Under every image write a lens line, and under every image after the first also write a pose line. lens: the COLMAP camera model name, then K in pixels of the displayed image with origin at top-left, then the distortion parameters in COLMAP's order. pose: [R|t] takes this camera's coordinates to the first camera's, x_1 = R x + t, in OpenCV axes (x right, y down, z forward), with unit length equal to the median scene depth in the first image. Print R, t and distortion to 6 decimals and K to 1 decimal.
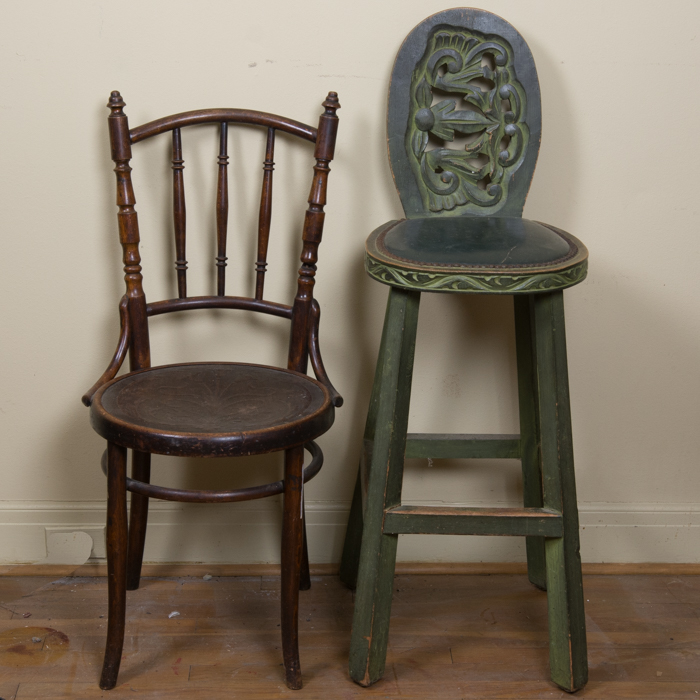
lens RADIAL K [[1532.6, 0, 350.0], [0, 1532.6, 350.0], [0, 0, 1]] dist [0.013131, 0.138428]
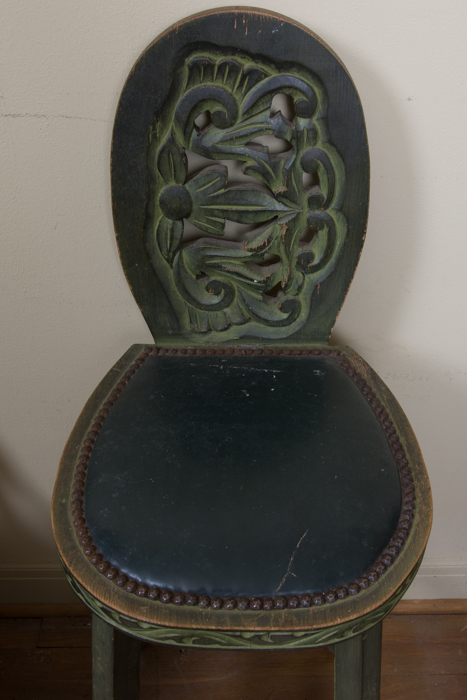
lens RADIAL K [[747.1, 0, 259.2], [0, 747.1, 350.4], [0, 0, 1]] dist [-0.056850, -0.000344]
pose [[0.999843, 0.013906, 0.010950, 0.079588], [-0.017028, 0.924573, 0.380625, -0.209708], [-0.004831, -0.380752, 0.924665, 0.710134]]
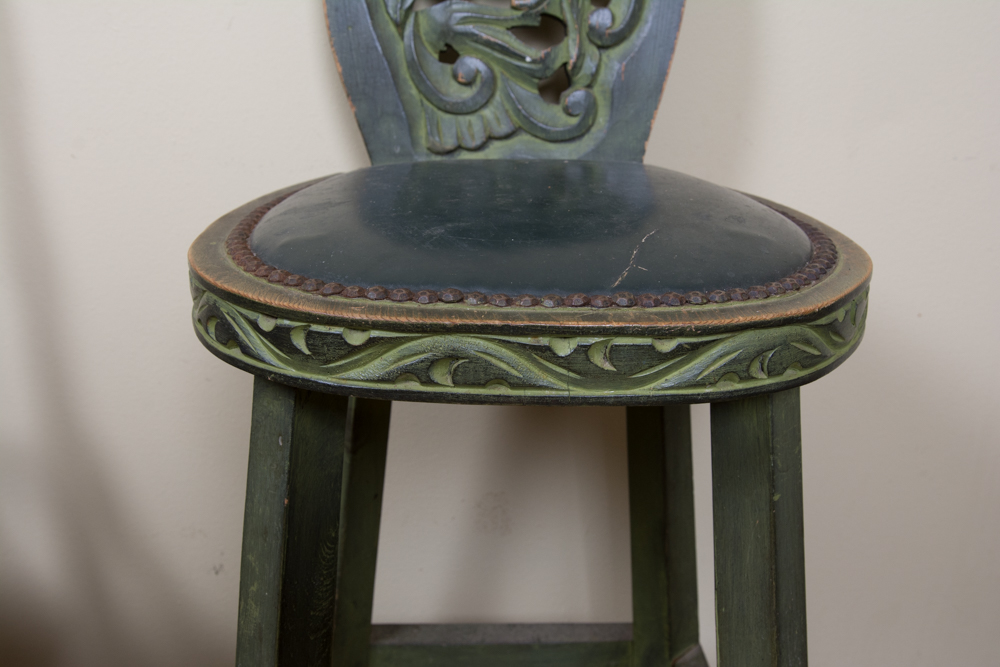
lens RADIAL K [[976.6, 0, 500.0], [0, 976.6, 333.5], [0, 0, 1]] dist [-0.002731, 0.001877]
pose [[0.999679, -0.002753, 0.025198, 0.066130], [0.002188, 0.999746, 0.022433, -0.046946], [-0.025254, -0.022370, 0.999431, 0.737482]]
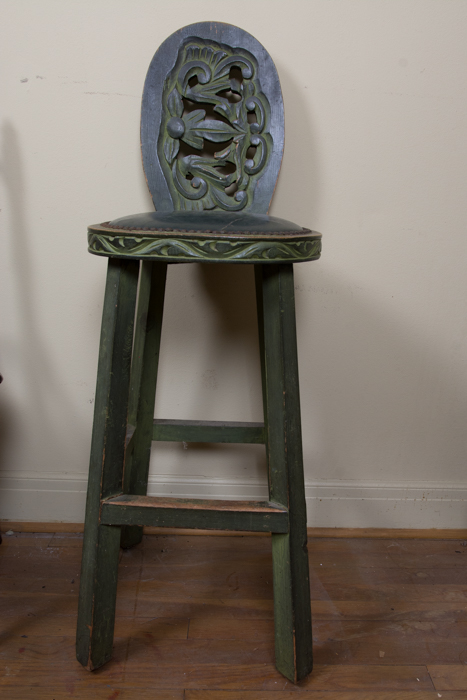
lens RADIAL K [[596.5, 0, 256.9], [0, 596.5, 379.0], [0, 0, 1]] dist [-0.064505, 0.006119]
pose [[0.999629, 0.024407, 0.012093, 0.105305], [-0.024290, 0.999657, -0.009789, 0.028644], [-0.012328, 0.009491, 0.999879, 0.591354]]
